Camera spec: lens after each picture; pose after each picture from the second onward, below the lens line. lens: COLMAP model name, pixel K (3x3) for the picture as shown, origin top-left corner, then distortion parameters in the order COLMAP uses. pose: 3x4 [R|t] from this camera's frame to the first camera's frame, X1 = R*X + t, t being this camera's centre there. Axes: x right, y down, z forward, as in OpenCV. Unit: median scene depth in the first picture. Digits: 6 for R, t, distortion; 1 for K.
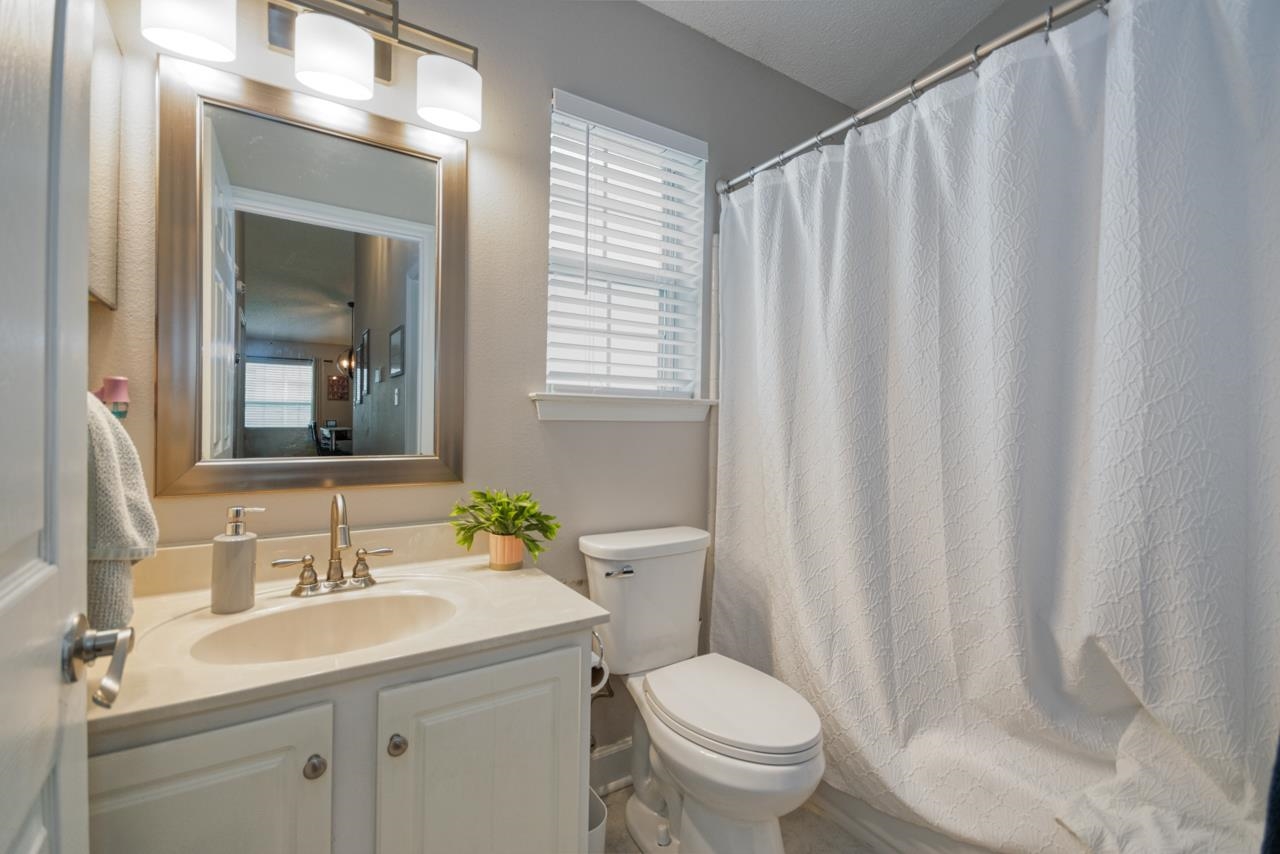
lens RADIAL K [[568.5, 0, 642.2], [0, 568.5, 424.1], [0, 0, 1]] dist [0.022540, -0.017346]
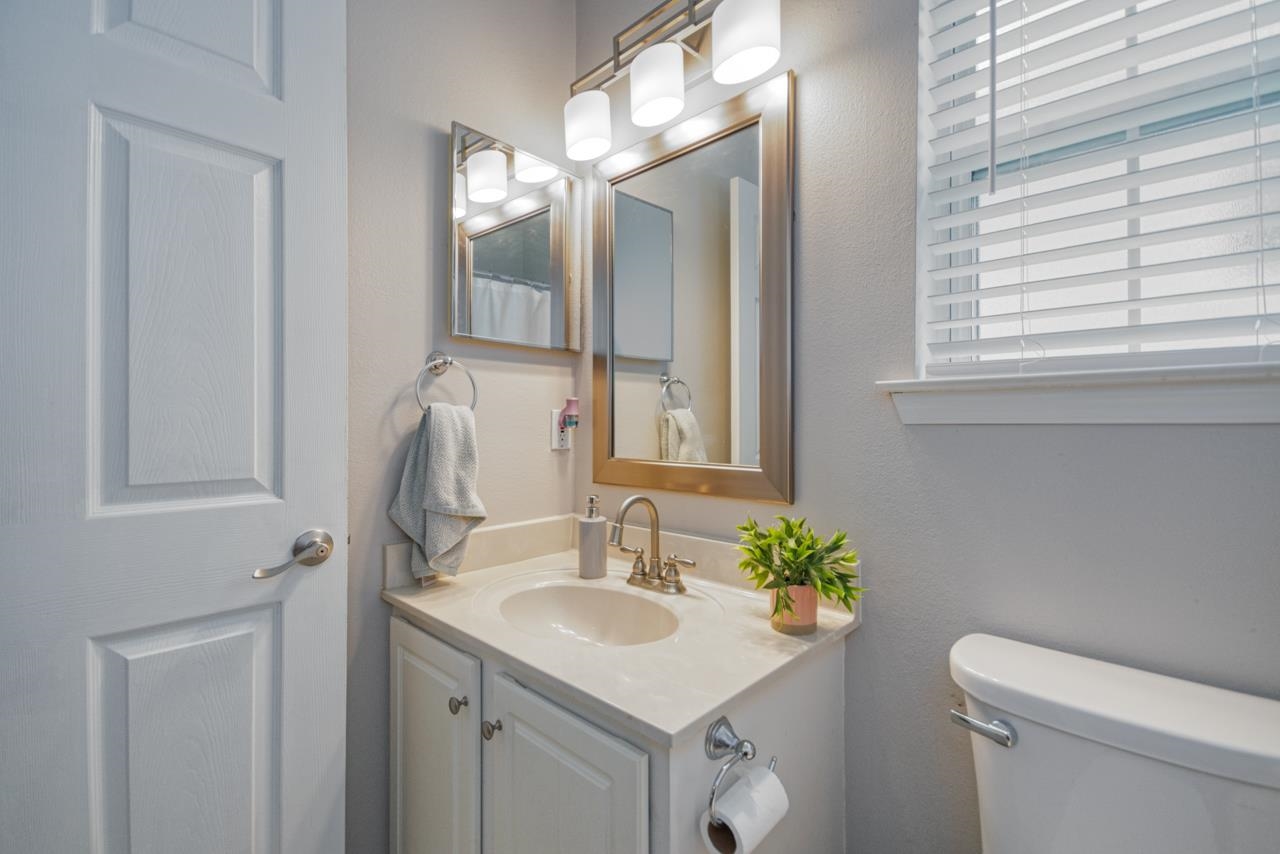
lens RADIAL K [[568.5, 0, 642.2], [0, 568.5, 424.1], [0, 0, 1]] dist [0.022540, -0.017346]
pose [[0.214222, -0.015683, -0.976659, 0.496948], [-0.002423, 0.999859, -0.016587, 0.007562], [0.976782, 0.005920, 0.214154, 0.763615]]
